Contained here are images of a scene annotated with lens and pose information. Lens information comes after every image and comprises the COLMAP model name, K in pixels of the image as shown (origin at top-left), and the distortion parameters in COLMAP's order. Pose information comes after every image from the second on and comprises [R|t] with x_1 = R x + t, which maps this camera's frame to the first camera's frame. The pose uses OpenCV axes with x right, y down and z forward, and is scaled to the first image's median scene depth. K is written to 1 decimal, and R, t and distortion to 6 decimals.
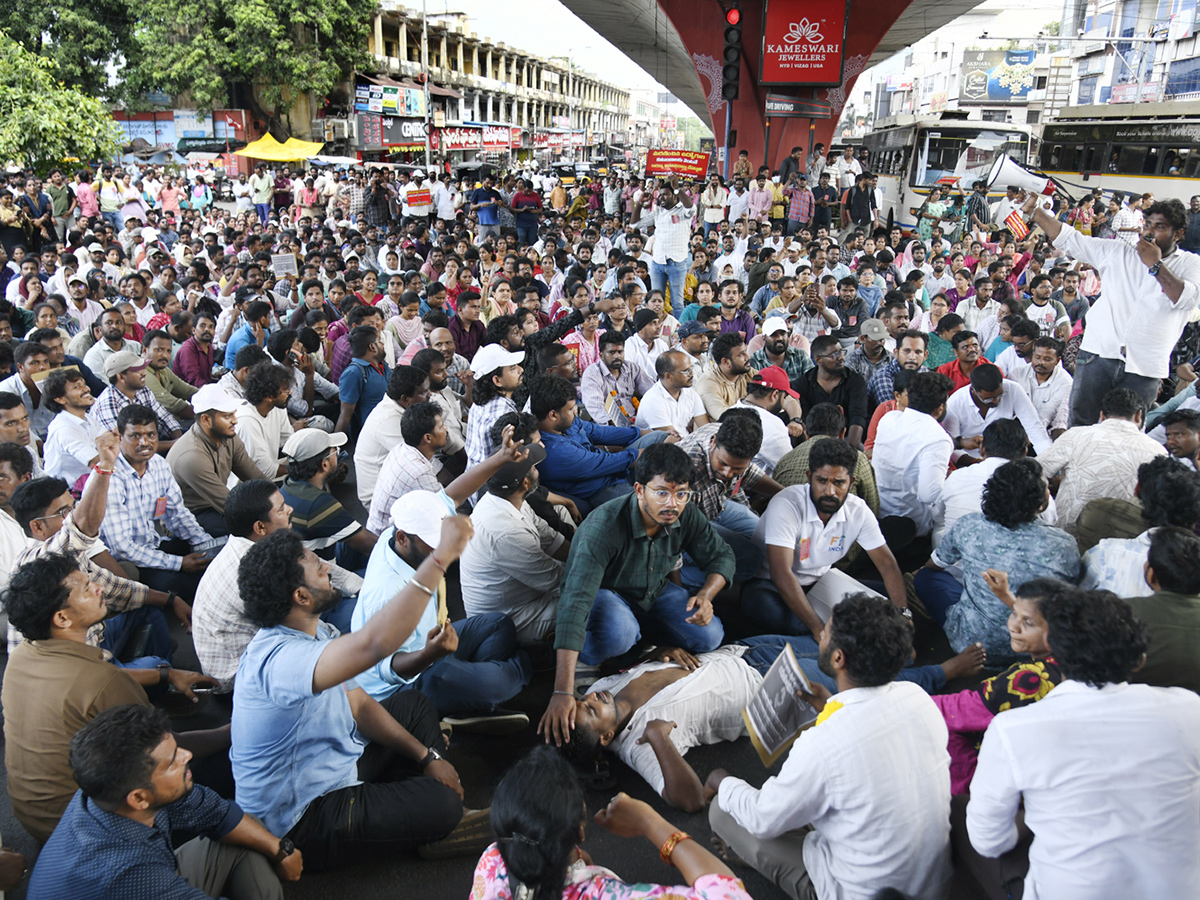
lens RADIAL K [[964.8, 0, 552.4], [0, 964.8, 446.2], [0, 0, 1]] dist [-0.041177, 0.013391]
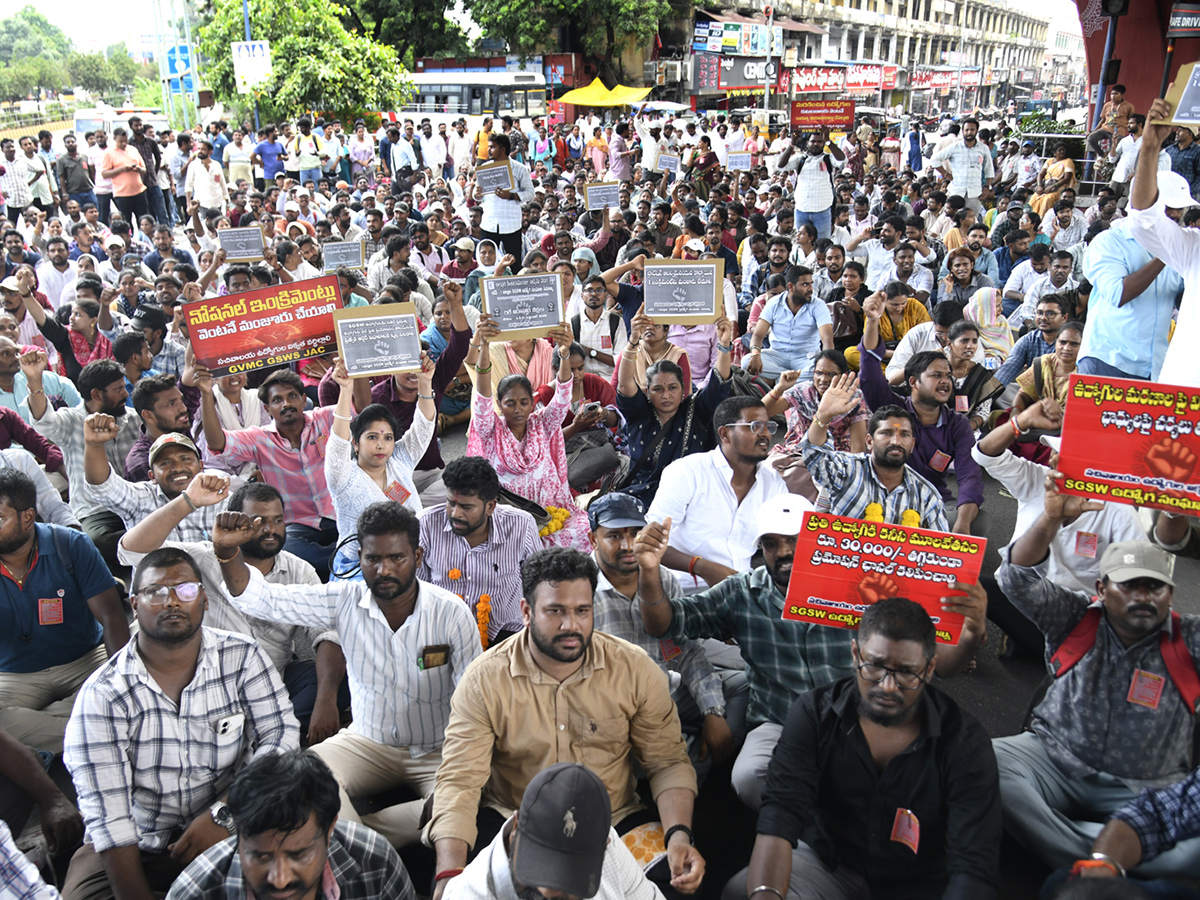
lens RADIAL K [[980.1, 0, 527.5], [0, 980.1, 446.1], [0, 0, 1]] dist [-0.044455, 0.014566]
pose [[0.924162, 0.108268, -0.366336, 0.025362], [-0.090524, 0.993749, 0.065328, -0.017577], [0.371119, -0.027212, 0.928187, 0.057167]]
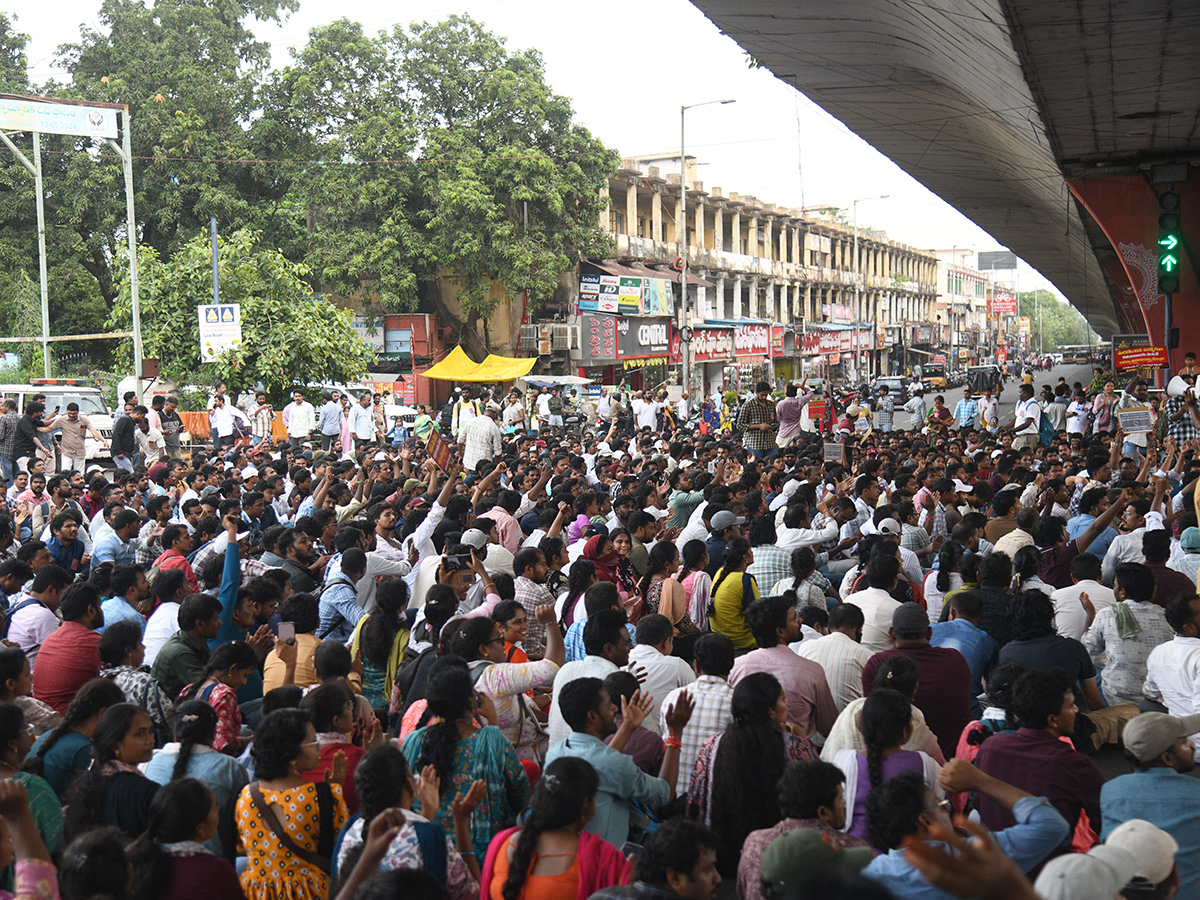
lens RADIAL K [[1790.2, 0, 600.0], [0, 1790.2, 450.0], [0, 0, 1]] dist [0.235573, 0.137894]
pose [[0.994396, -0.023611, -0.103048, -0.048737], [-0.002546, 0.969109, -0.246618, 0.056781], [0.105688, 0.245498, 0.963618, -0.188769]]
